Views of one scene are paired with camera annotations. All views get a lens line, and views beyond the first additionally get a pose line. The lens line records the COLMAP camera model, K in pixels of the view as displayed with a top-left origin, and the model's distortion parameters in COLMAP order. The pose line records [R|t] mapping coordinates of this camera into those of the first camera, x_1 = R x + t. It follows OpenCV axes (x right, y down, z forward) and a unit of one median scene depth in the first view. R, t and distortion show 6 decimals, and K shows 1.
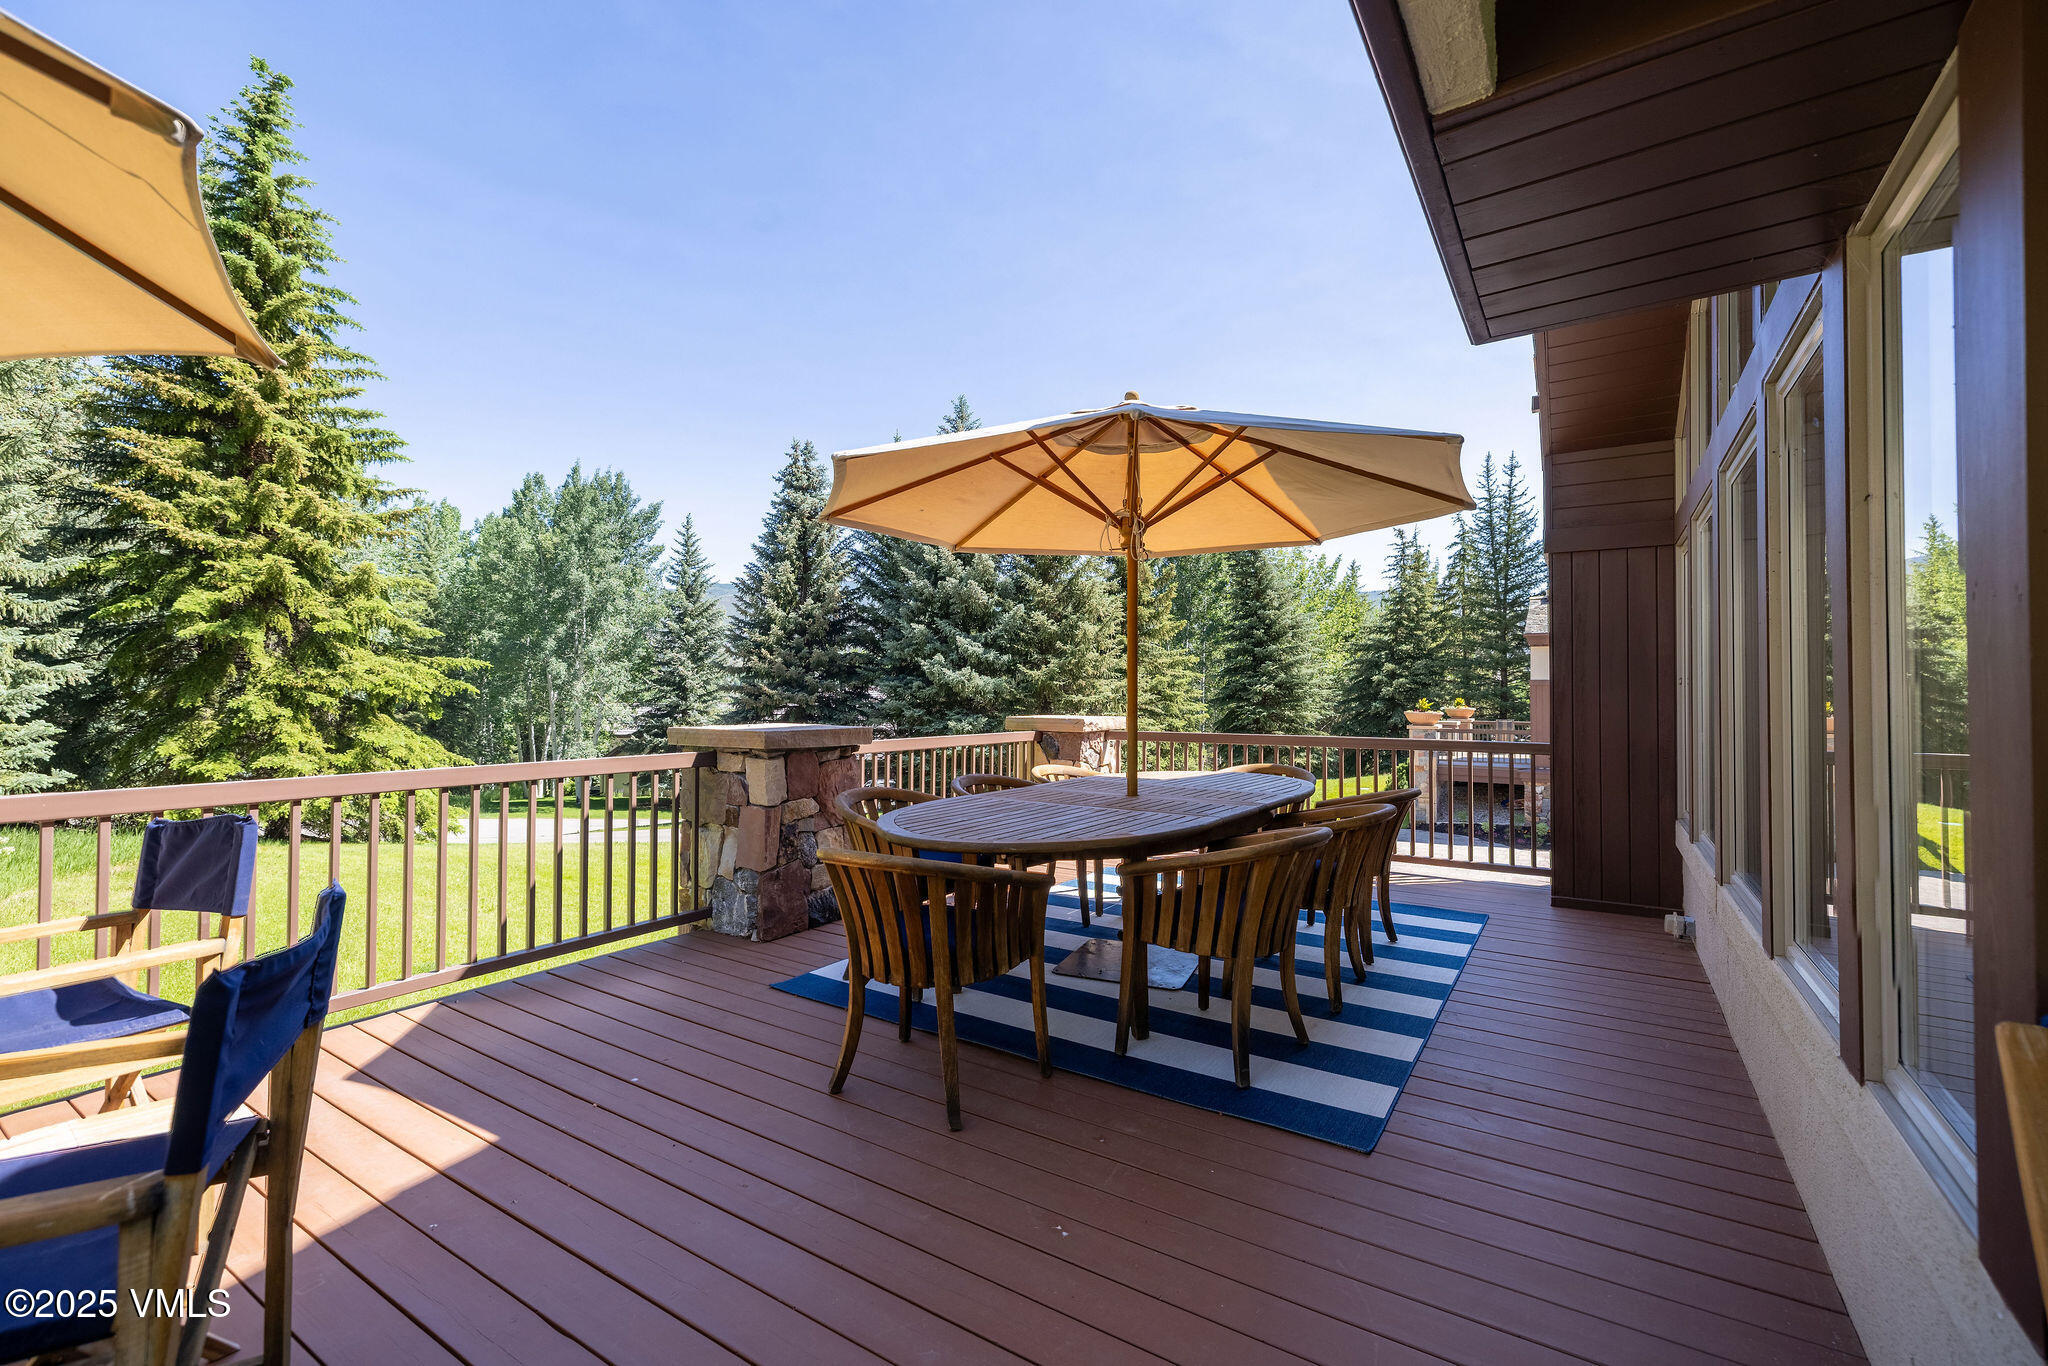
lens RADIAL K [[865.8, 0, 1023.3], [0, 865.8, 680.2], [0, 0, 1]] dist [0.002682, -0.000707]
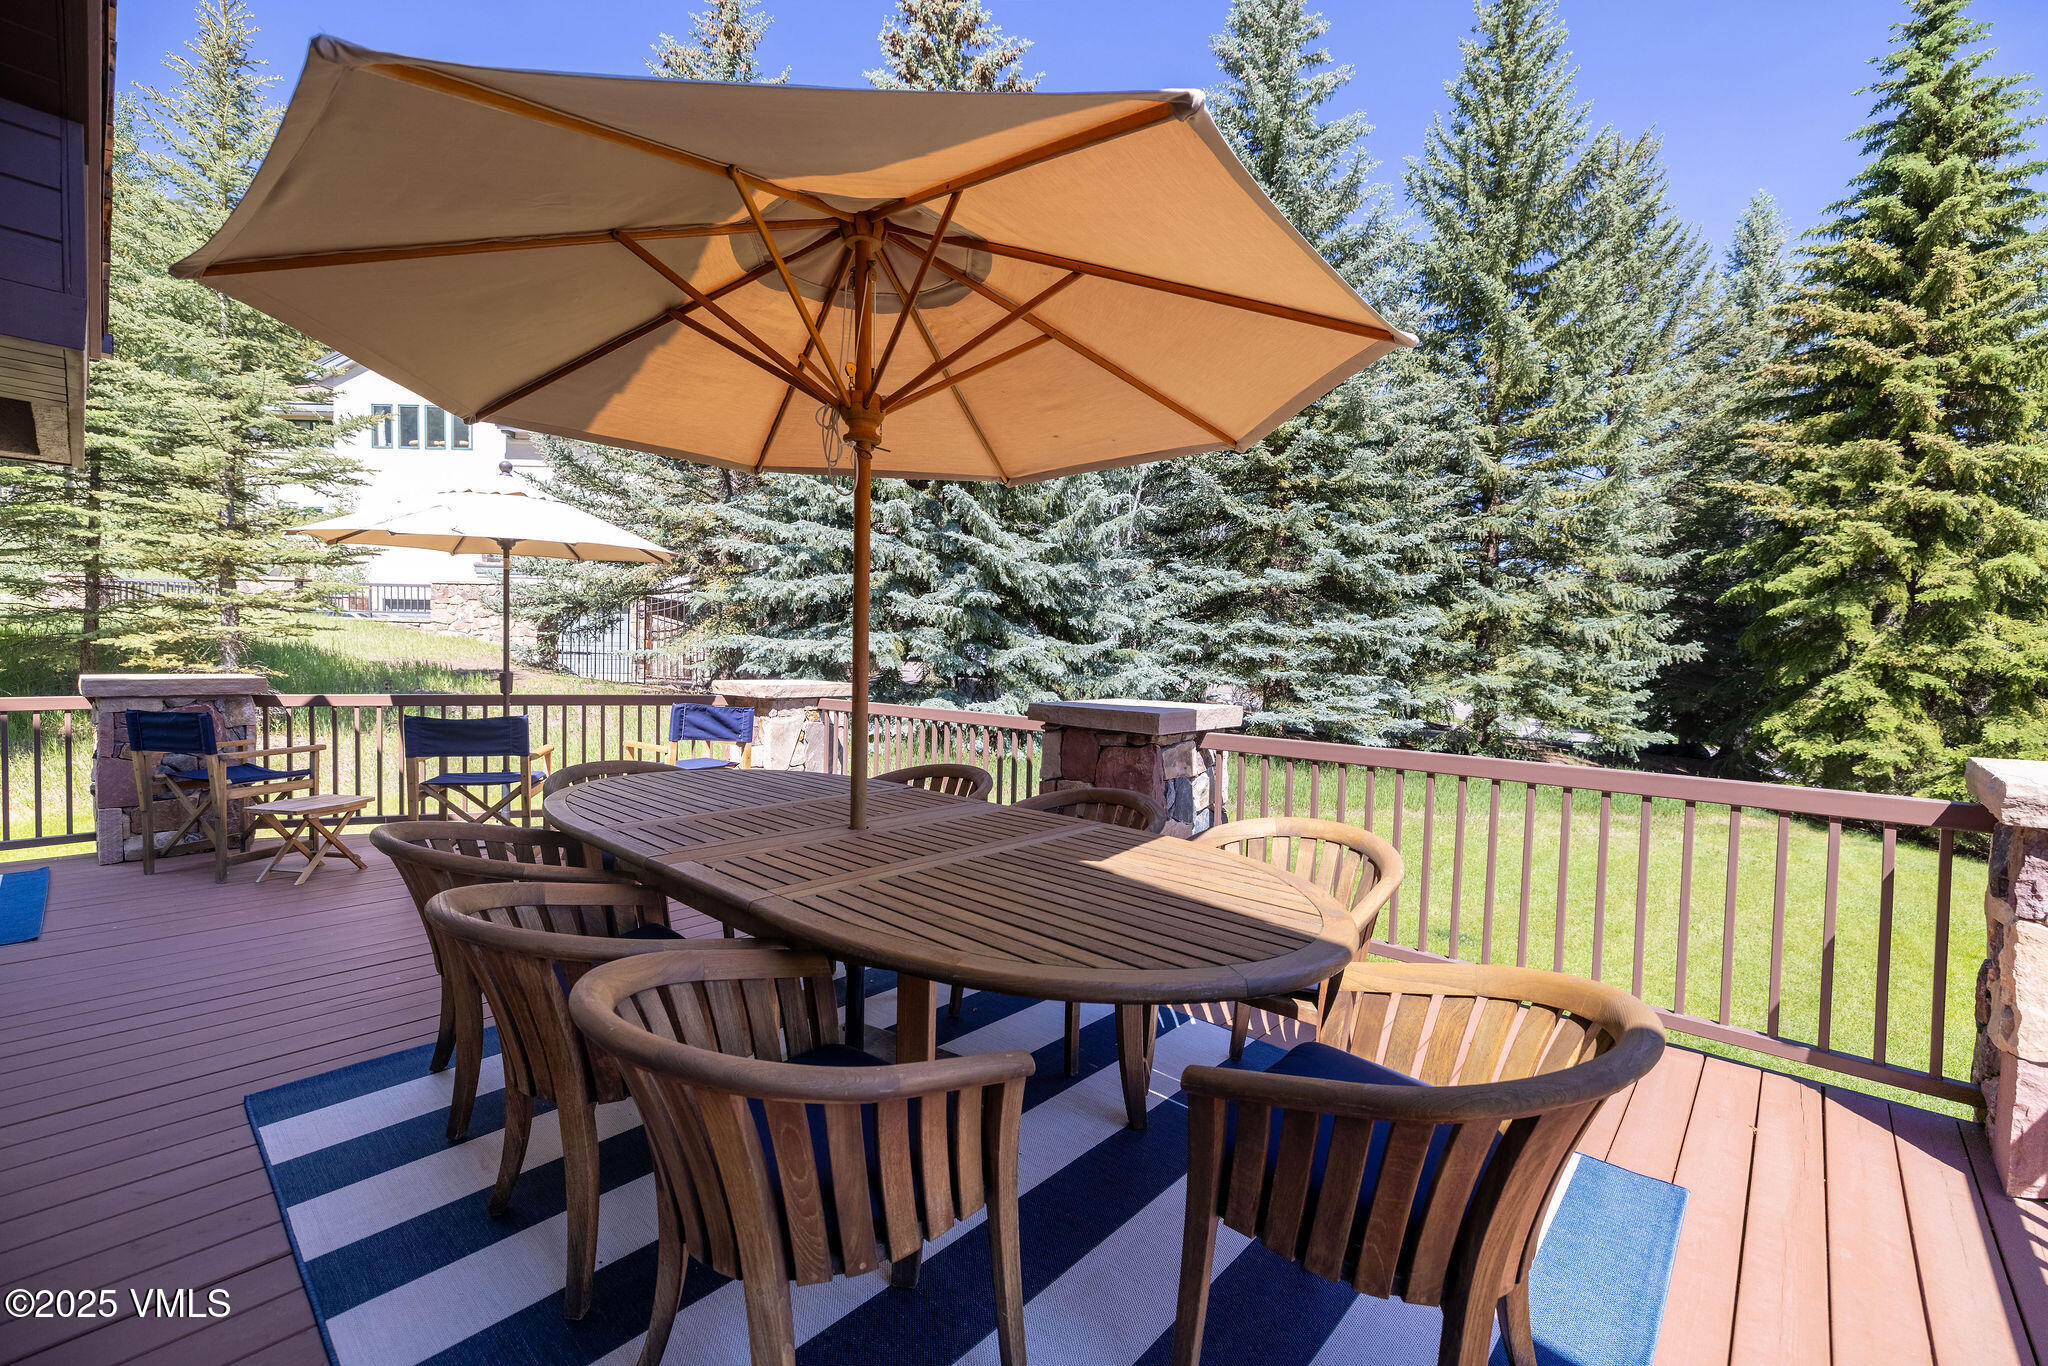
lens RADIAL K [[865.8, 0, 1023.7], [0, 865.8, 679.1], [0, 0, 1]] dist [0.002682, -0.000707]
pose [[-0.163152, 0.028203, -0.986198, 0.163541], [-0.005449, 0.999550, 0.029486, -0.000487], [0.986586, 0.010185, -0.162925, 0.257033]]
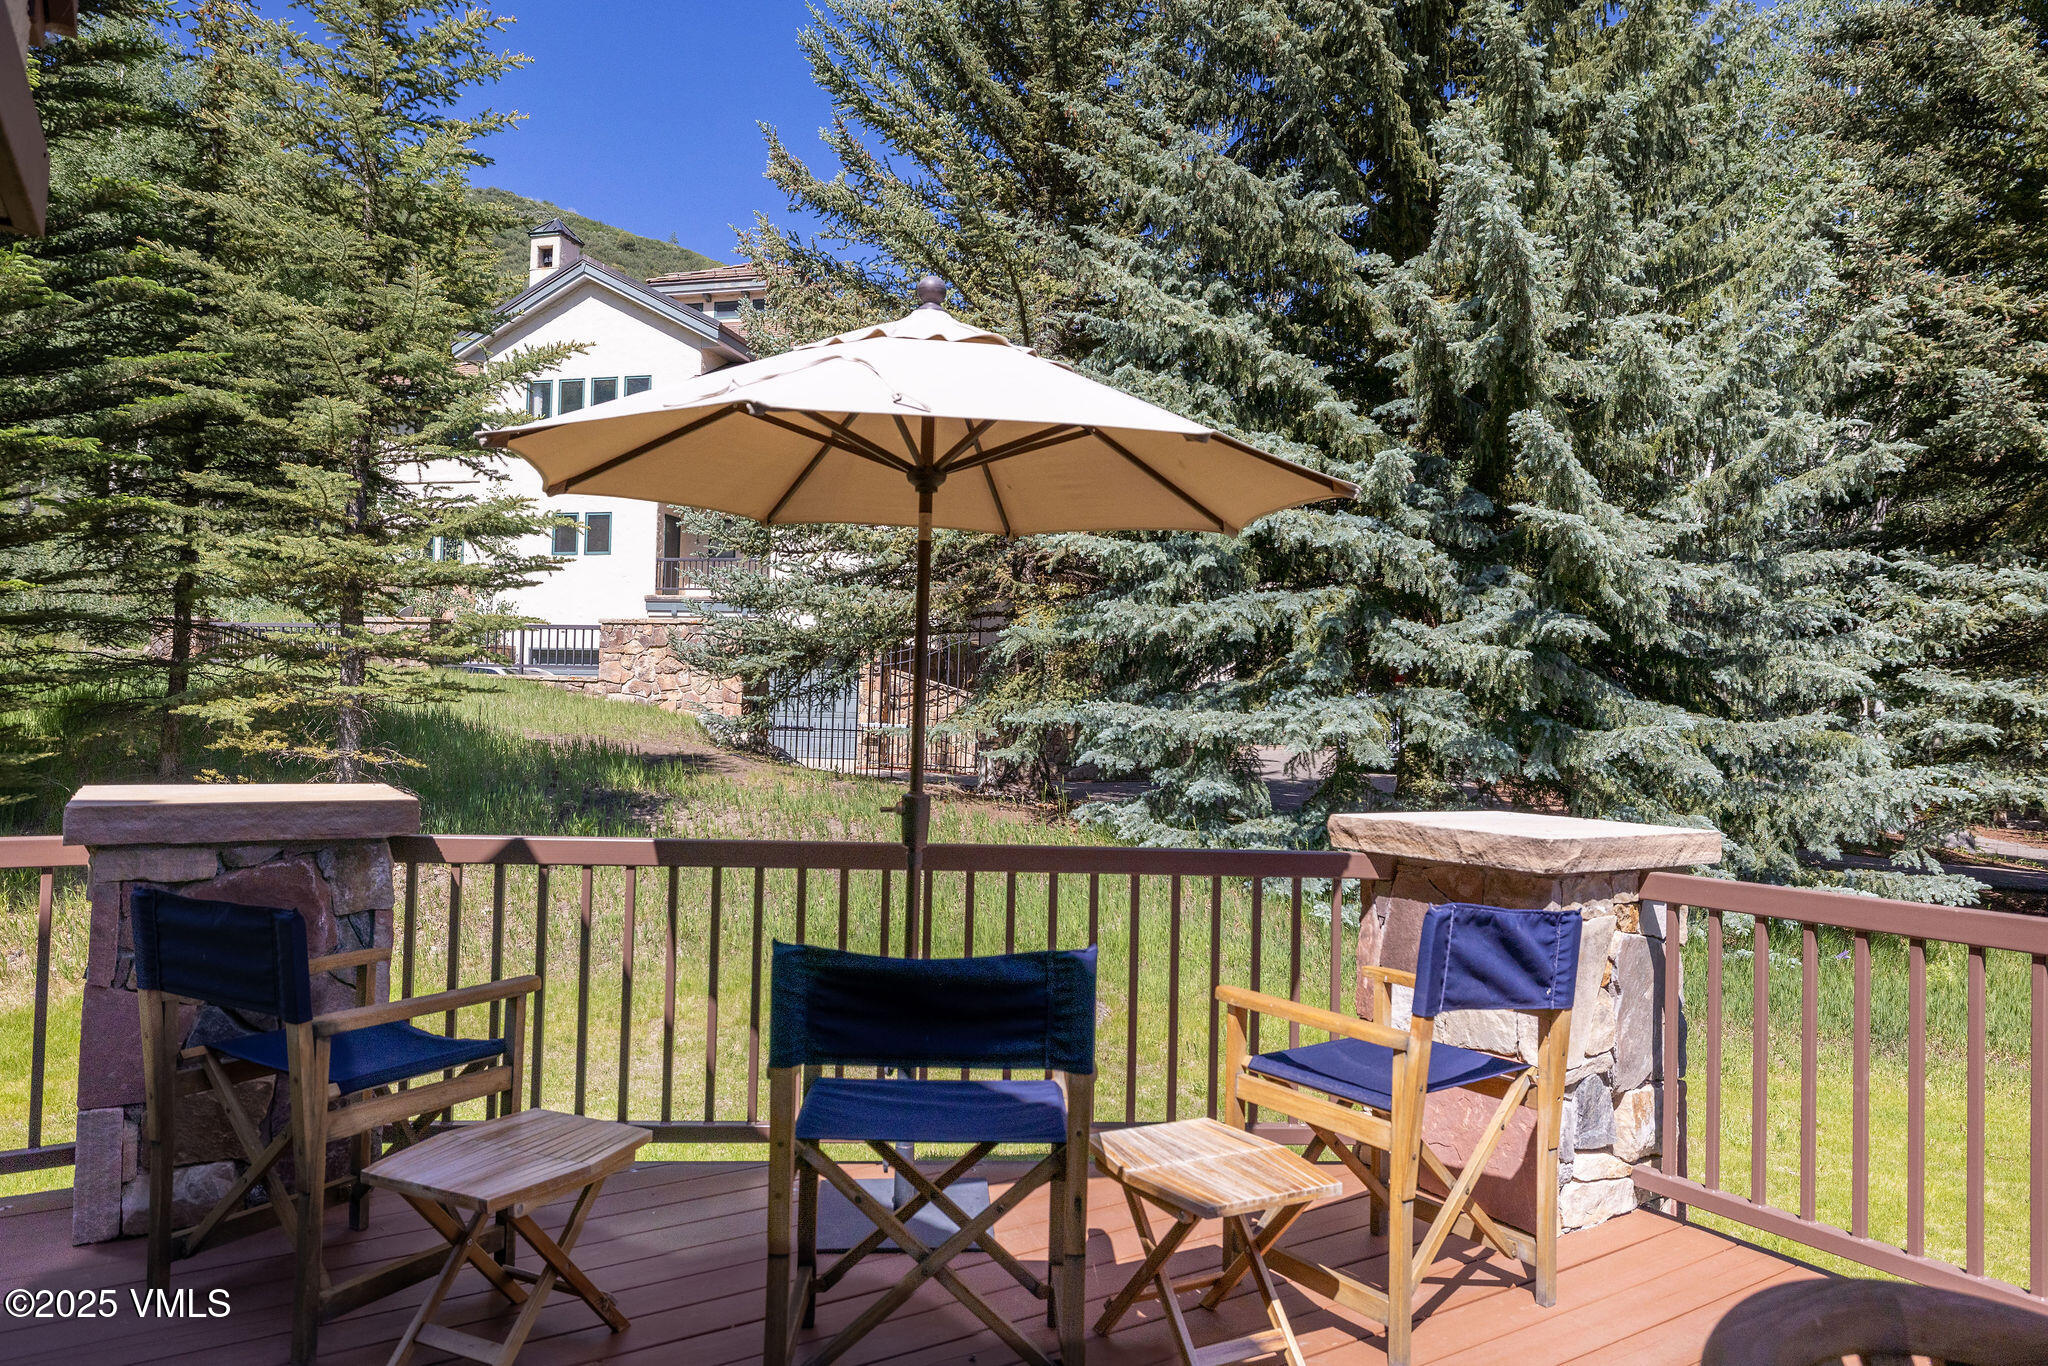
lens RADIAL K [[1291.3, 0, 1014.5], [0, 1291.3, 681.3], [0, 0, 1]] dist [-0.005571, 0.001388]
pose [[-0.415242, -0.036555, -0.908976, 0.051490], [-0.012703, 0.999328, -0.034385, -0.002802], [0.909622, -0.002731, -0.415428, 0.113569]]
